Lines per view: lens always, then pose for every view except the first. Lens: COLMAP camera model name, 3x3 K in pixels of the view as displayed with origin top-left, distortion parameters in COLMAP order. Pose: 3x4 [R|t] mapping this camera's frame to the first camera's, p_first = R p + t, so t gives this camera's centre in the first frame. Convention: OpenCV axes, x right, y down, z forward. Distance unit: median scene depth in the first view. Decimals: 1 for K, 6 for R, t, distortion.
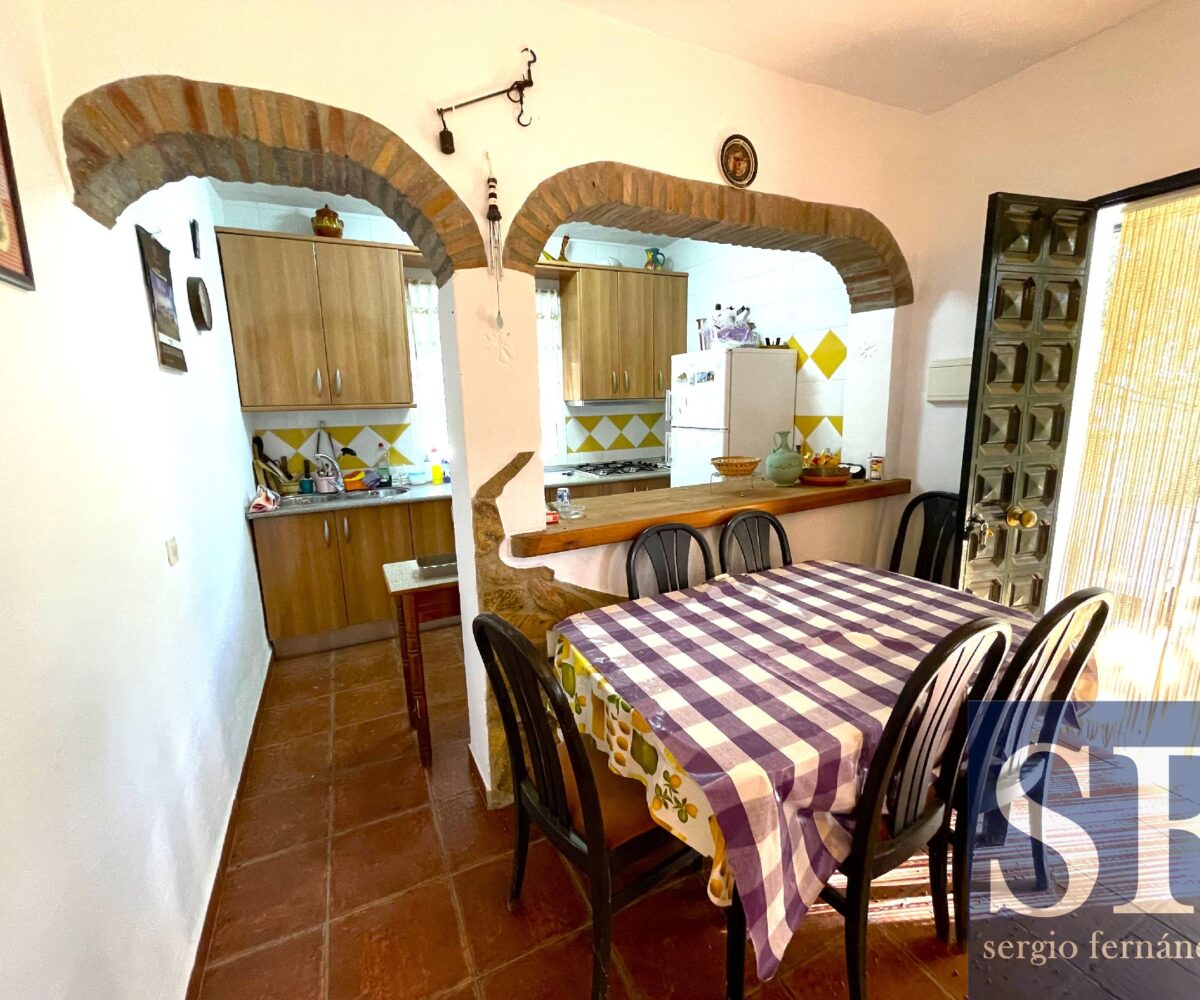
lens RADIAL K [[547.7, 0, 598.4], [0, 547.7, 494.4], [0, 0, 1]] dist [0.000149, 0.000096]
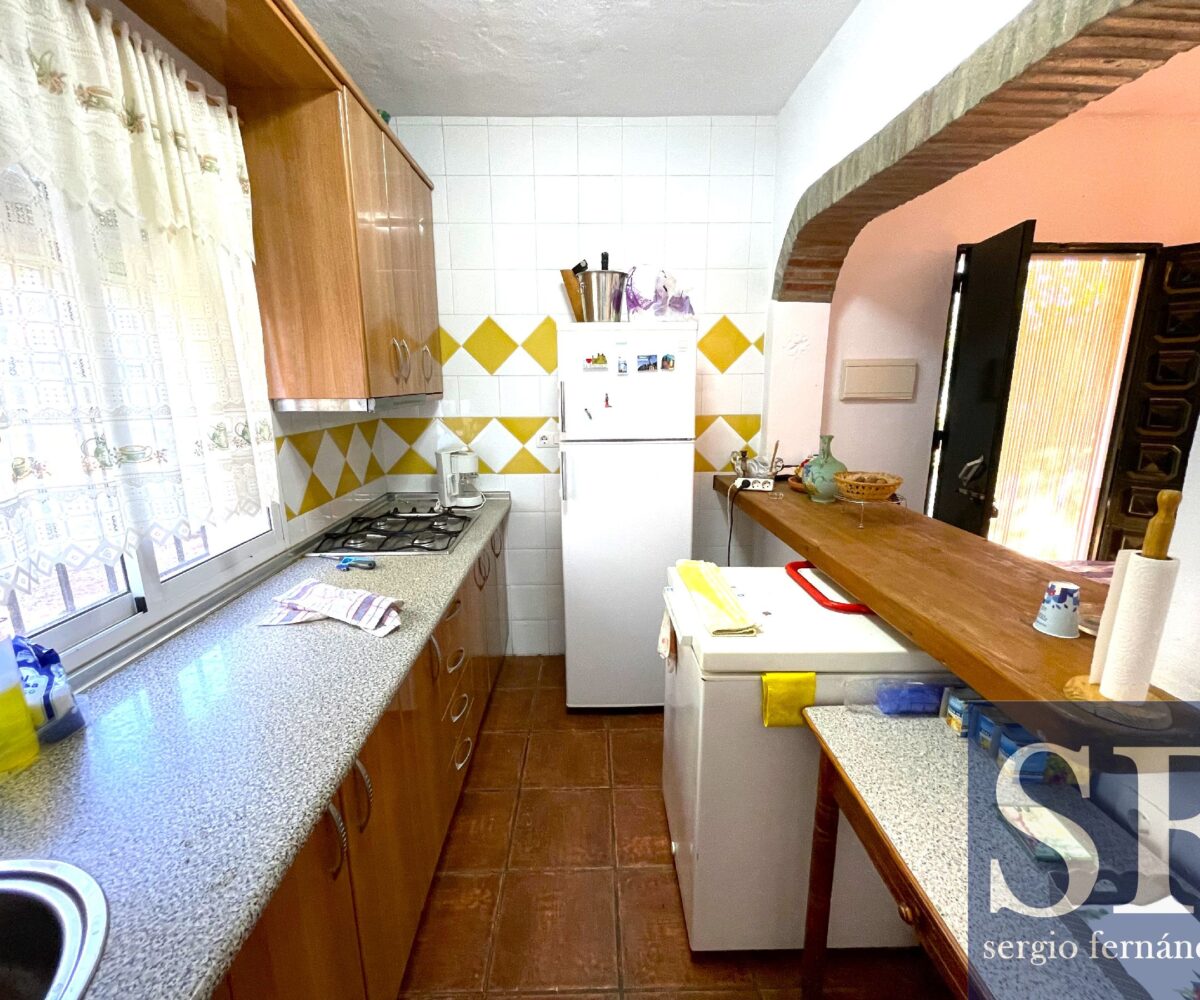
lens RADIAL K [[541.2, 0, 601.6], [0, 541.2, 497.5], [0, 0, 1]] dist [0.000374, -0.000674]
pose [[0.405950, -0.169791, 0.897984, -0.409741], [0.154057, 0.981242, 0.115889, -0.127902], [-0.900817, 0.091295, 0.424493, 0.725929]]
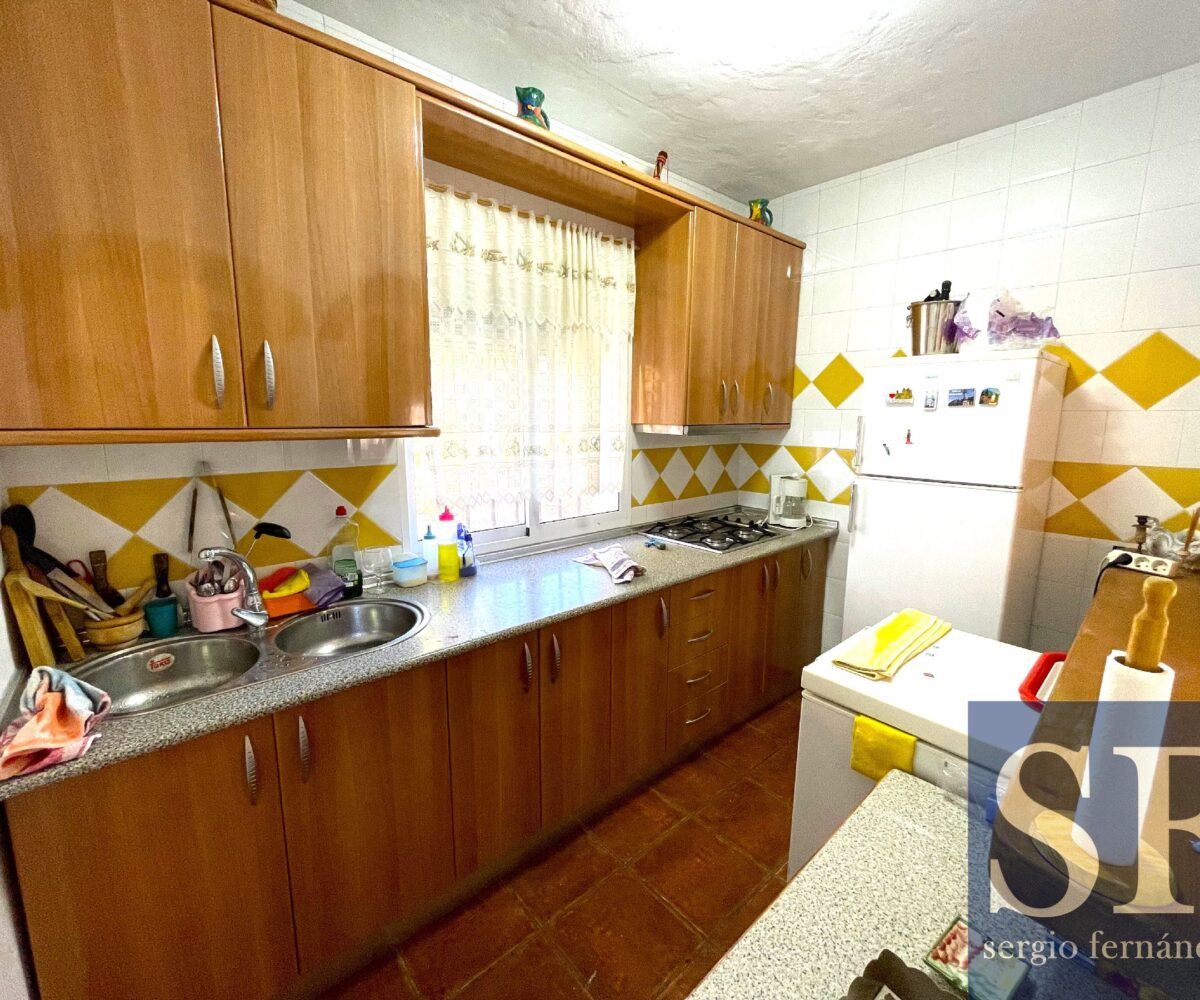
lens RADIAL K [[547.7, 0, 598.4], [0, 547.7, 494.4], [0, 0, 1]] dist [0.000149, 0.000096]
pose [[0.959955, -0.008901, 0.280012, -0.327429], [0.015286, 0.999670, -0.020625, -0.094612], [-0.279736, 0.024079, 0.959775, 0.500698]]
